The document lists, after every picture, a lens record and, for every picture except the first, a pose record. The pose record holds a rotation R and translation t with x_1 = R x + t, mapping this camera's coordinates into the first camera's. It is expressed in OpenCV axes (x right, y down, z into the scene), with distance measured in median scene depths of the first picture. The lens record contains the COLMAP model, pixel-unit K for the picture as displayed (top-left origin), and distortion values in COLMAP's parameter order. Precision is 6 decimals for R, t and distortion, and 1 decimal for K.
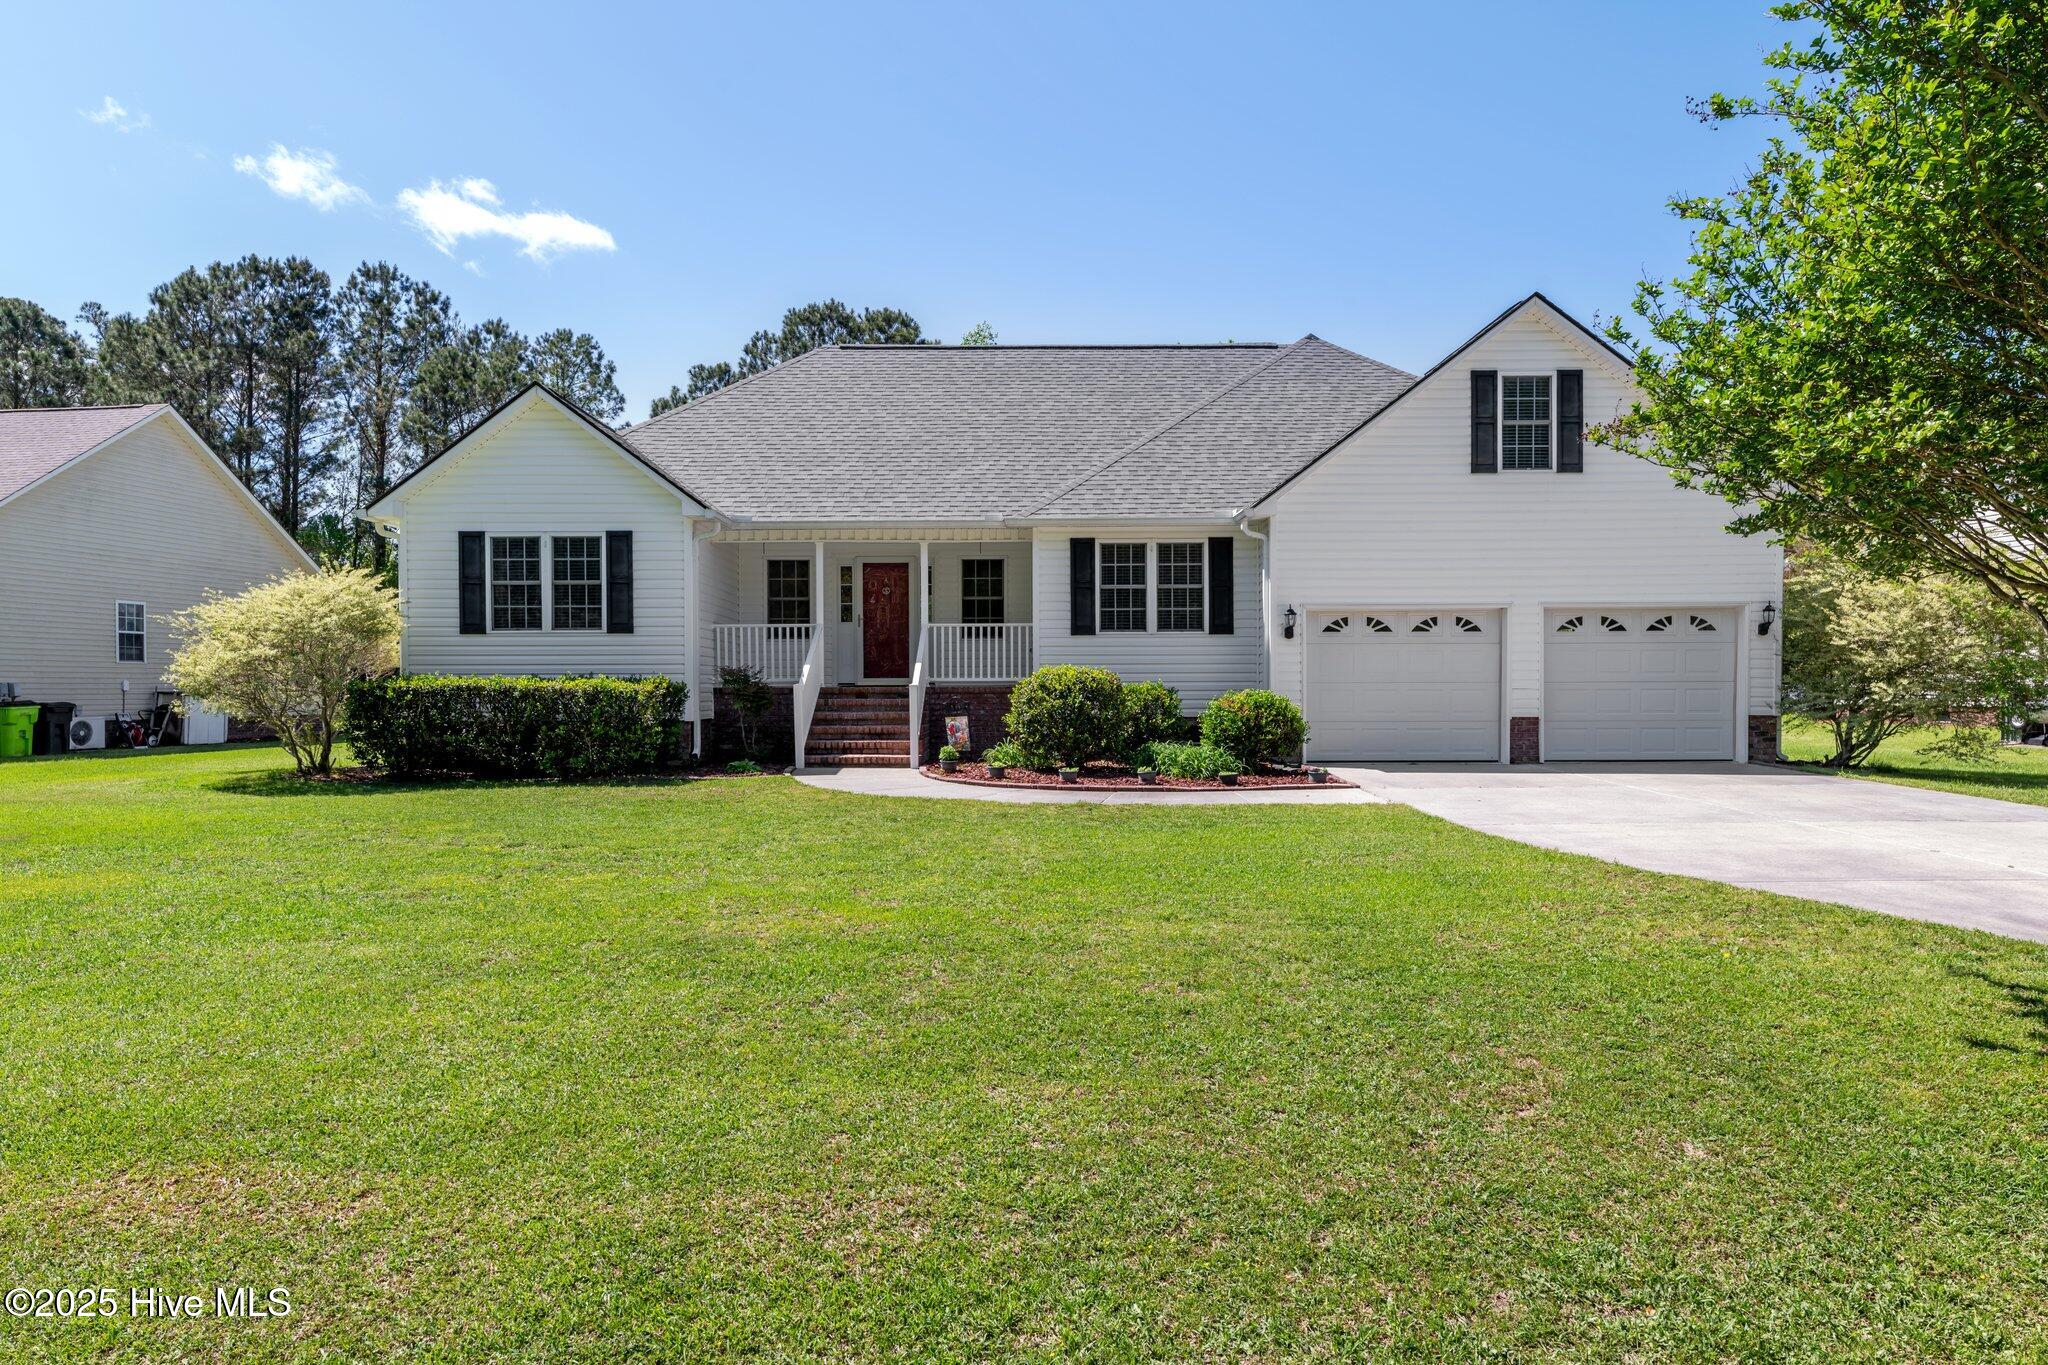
lens RADIAL K [[1272.8, 0, 1030.9], [0, 1272.8, 687.9], [0, 0, 1]] dist [0.020321, 0.000206]
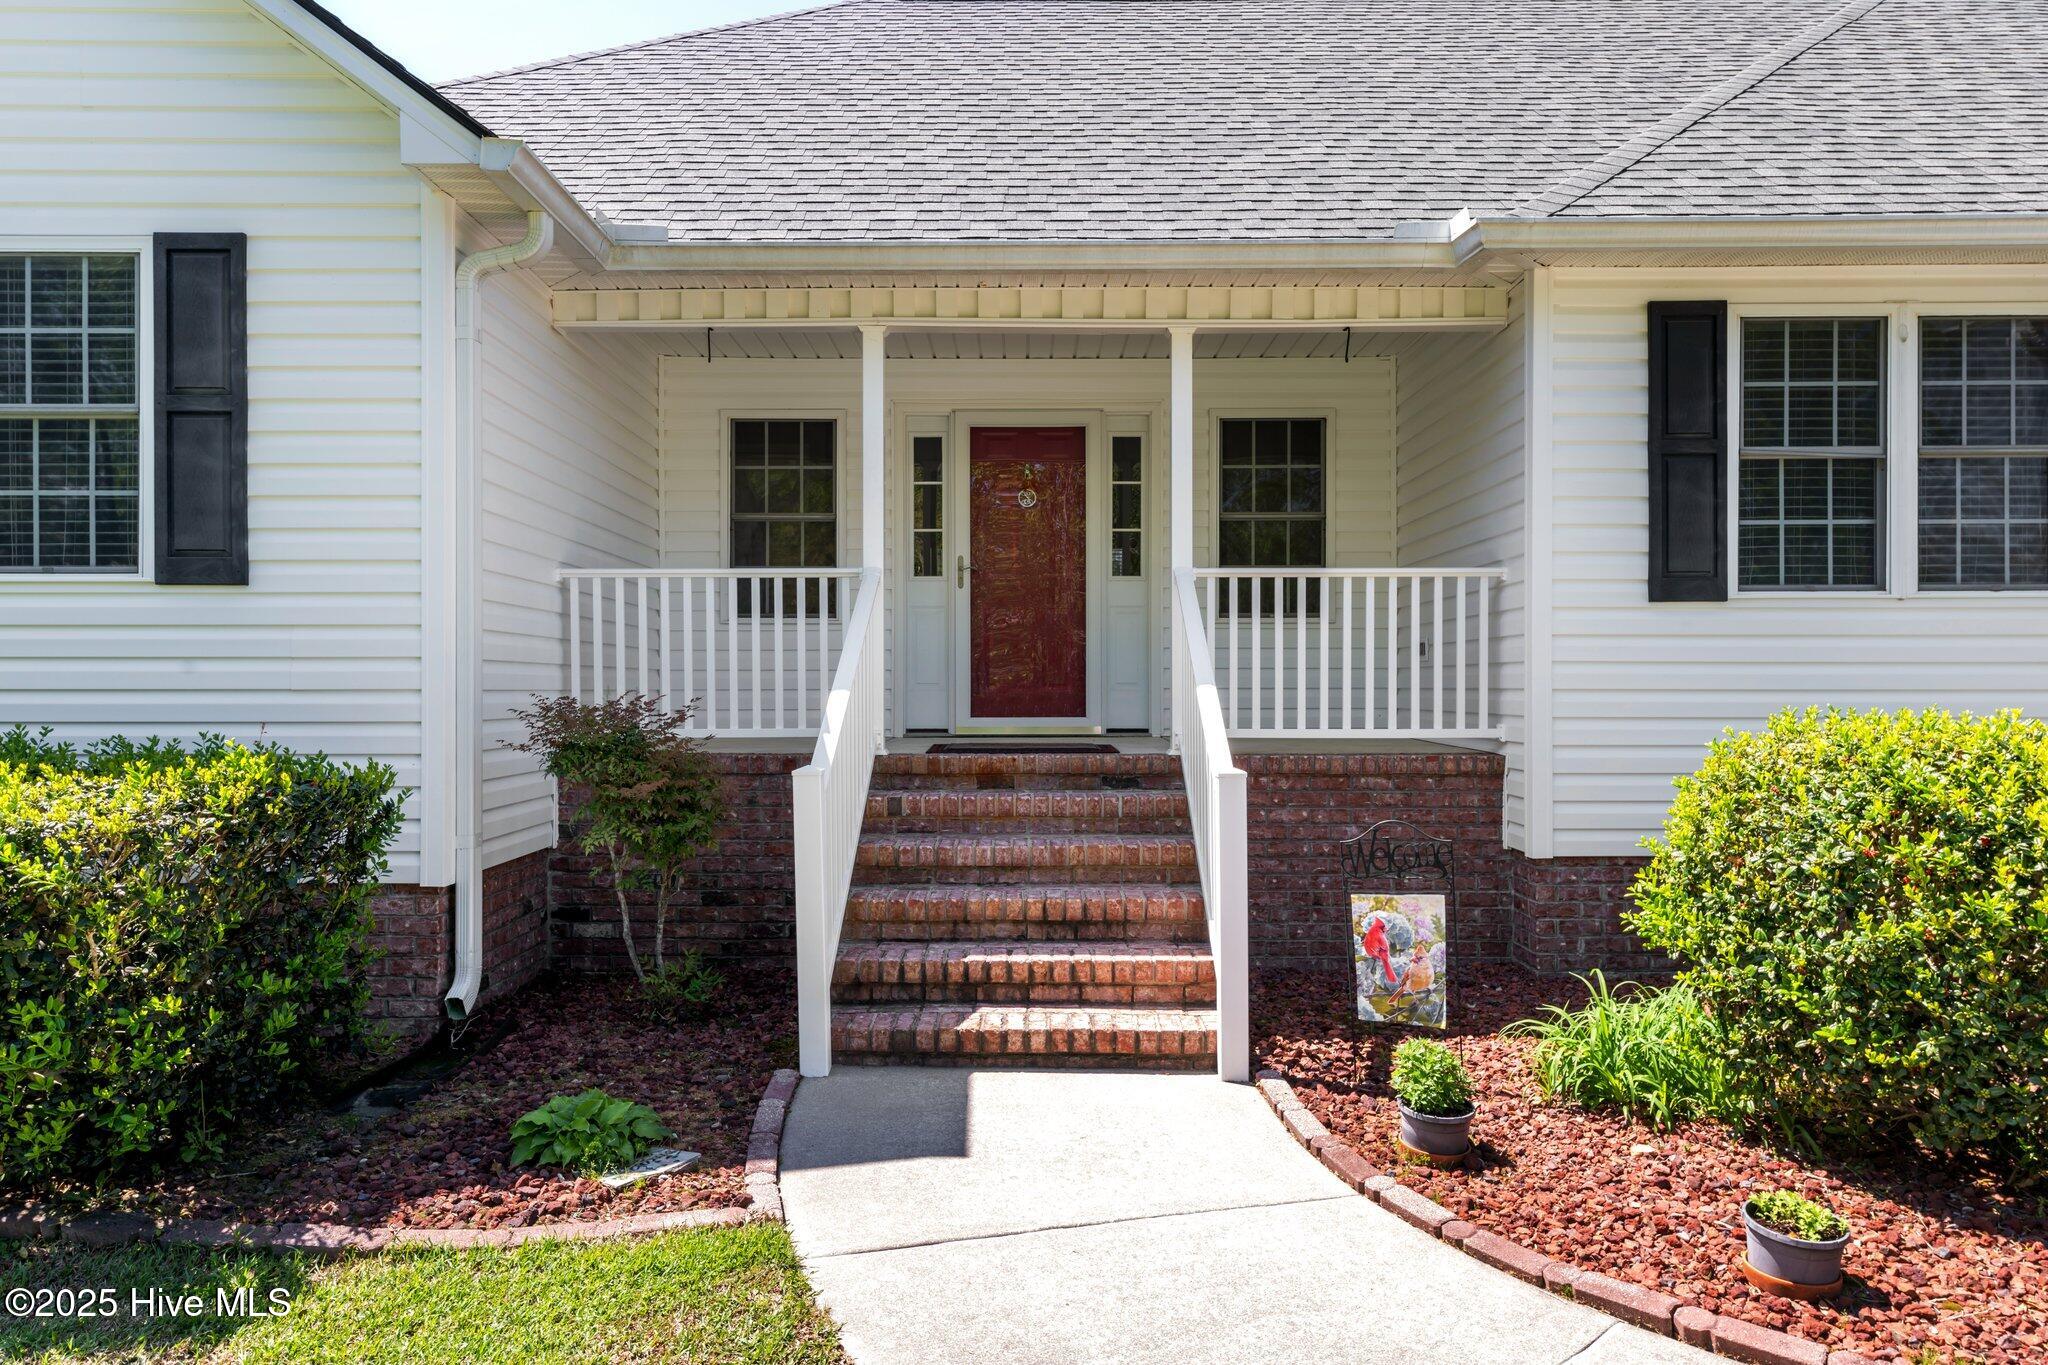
lens RADIAL K [[1313.8, 0, 1026.8], [0, 1313.8, 681.3], [0, 0, 1]] dist [0.012628, 0.001133]
pose [[0.999944, 0.003477, -0.010000, -0.128177], [-0.003533, 0.999978, -0.005644, -0.019413], [0.009980, 0.005679, 0.999934, 0.688453]]
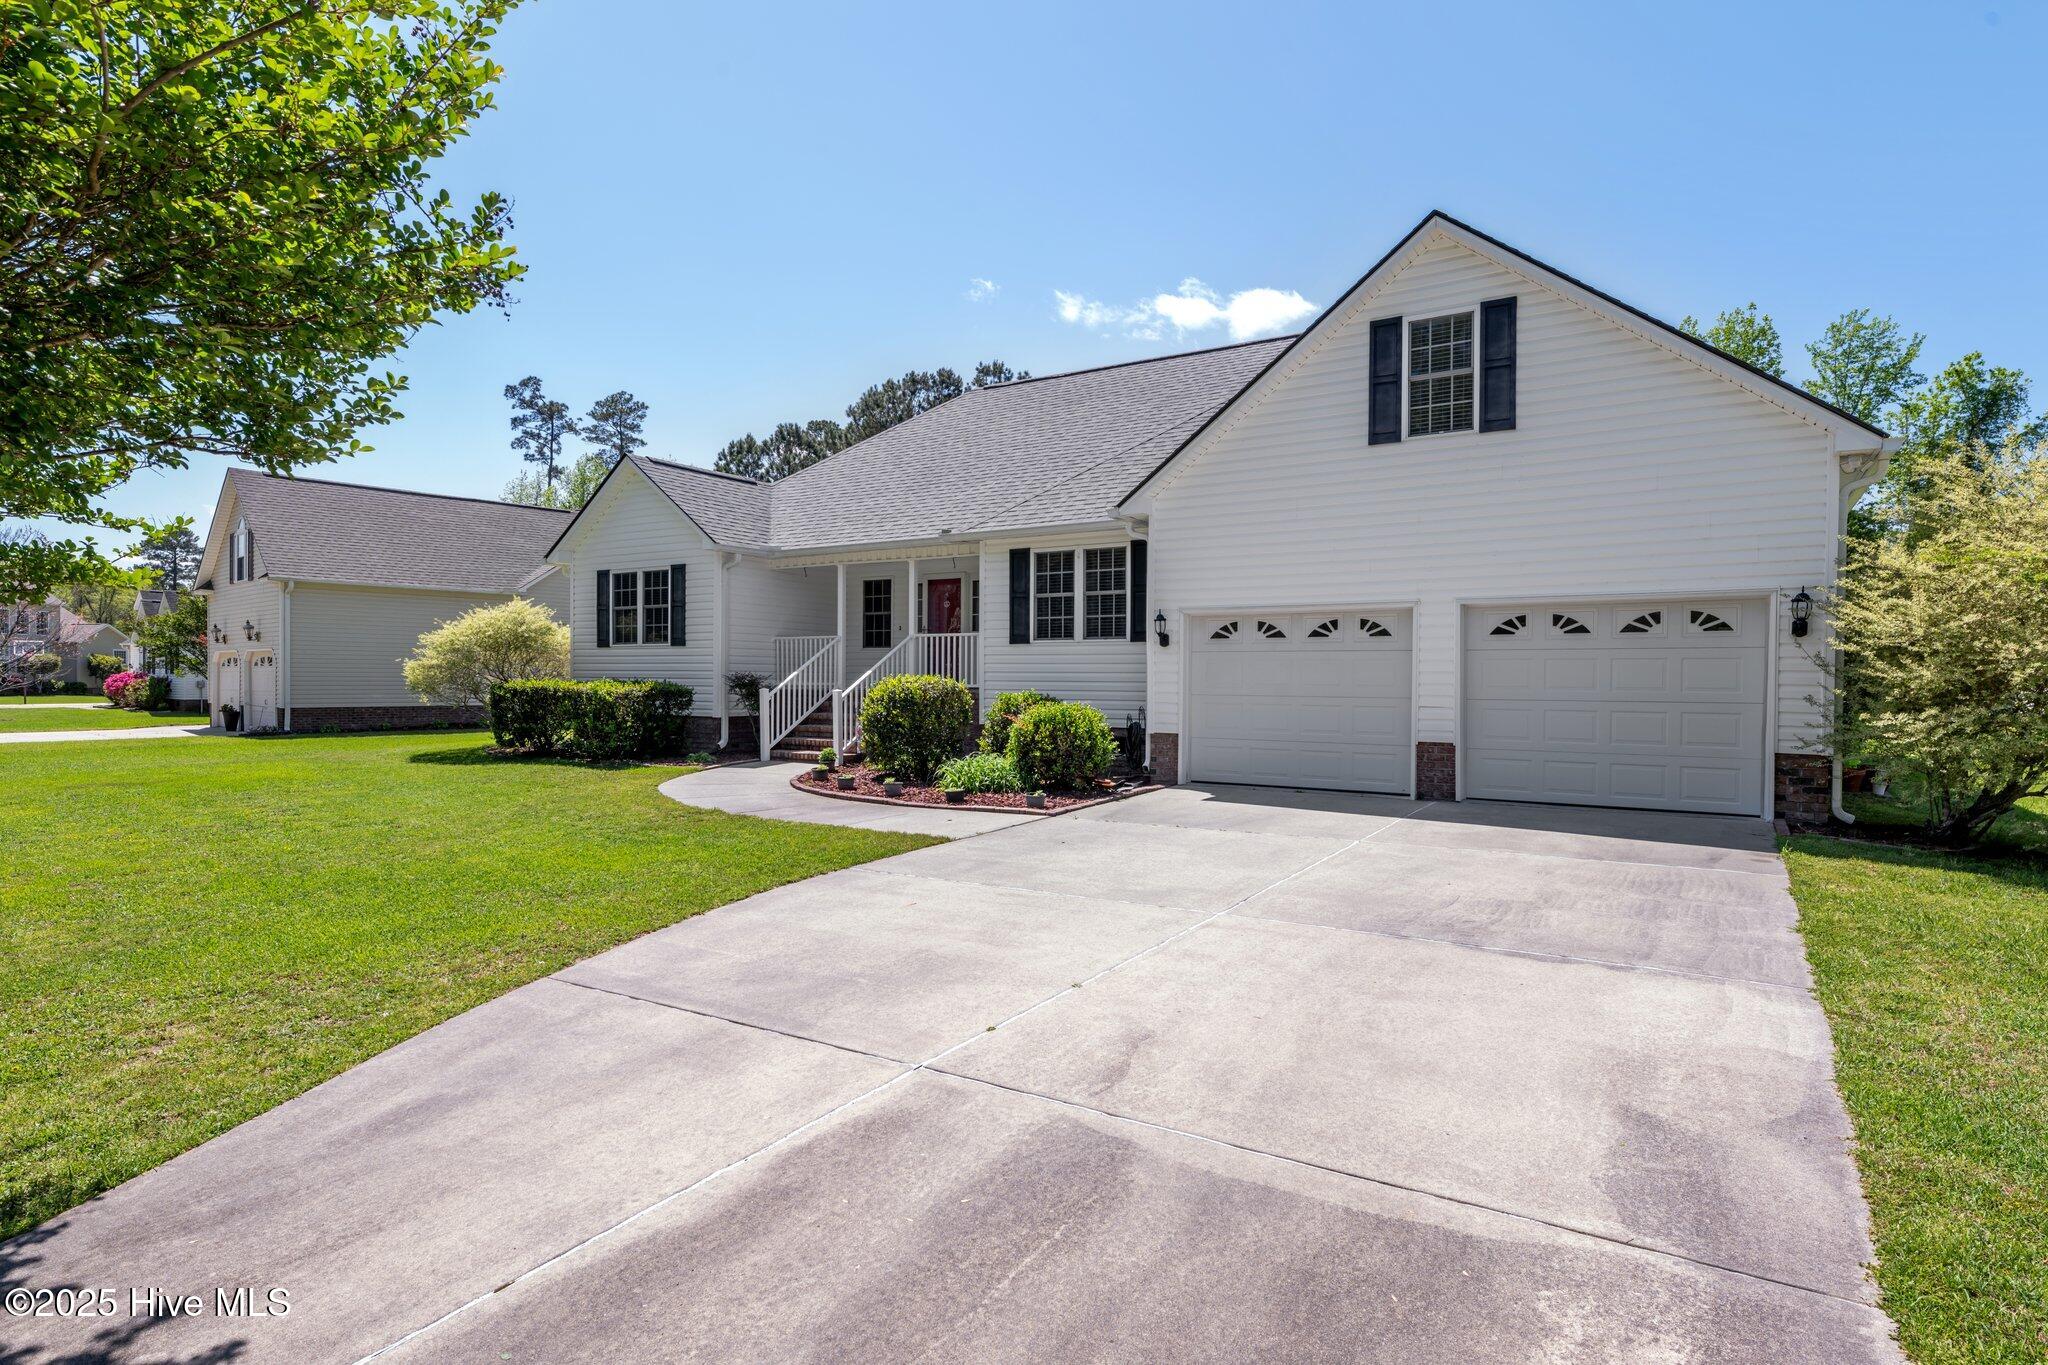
lens RADIAL K [[1085.0, 0, 1020.9], [0, 1085.0, 677.7], [0, 0, 1]] dist [0.003747, 0.000468]
pose [[0.837998, 0.008755, -0.545603, 0.534758], [-0.010535, 0.999944, -0.000136, -0.014884], [0.545572, 0.005862, 0.838044, 0.284213]]
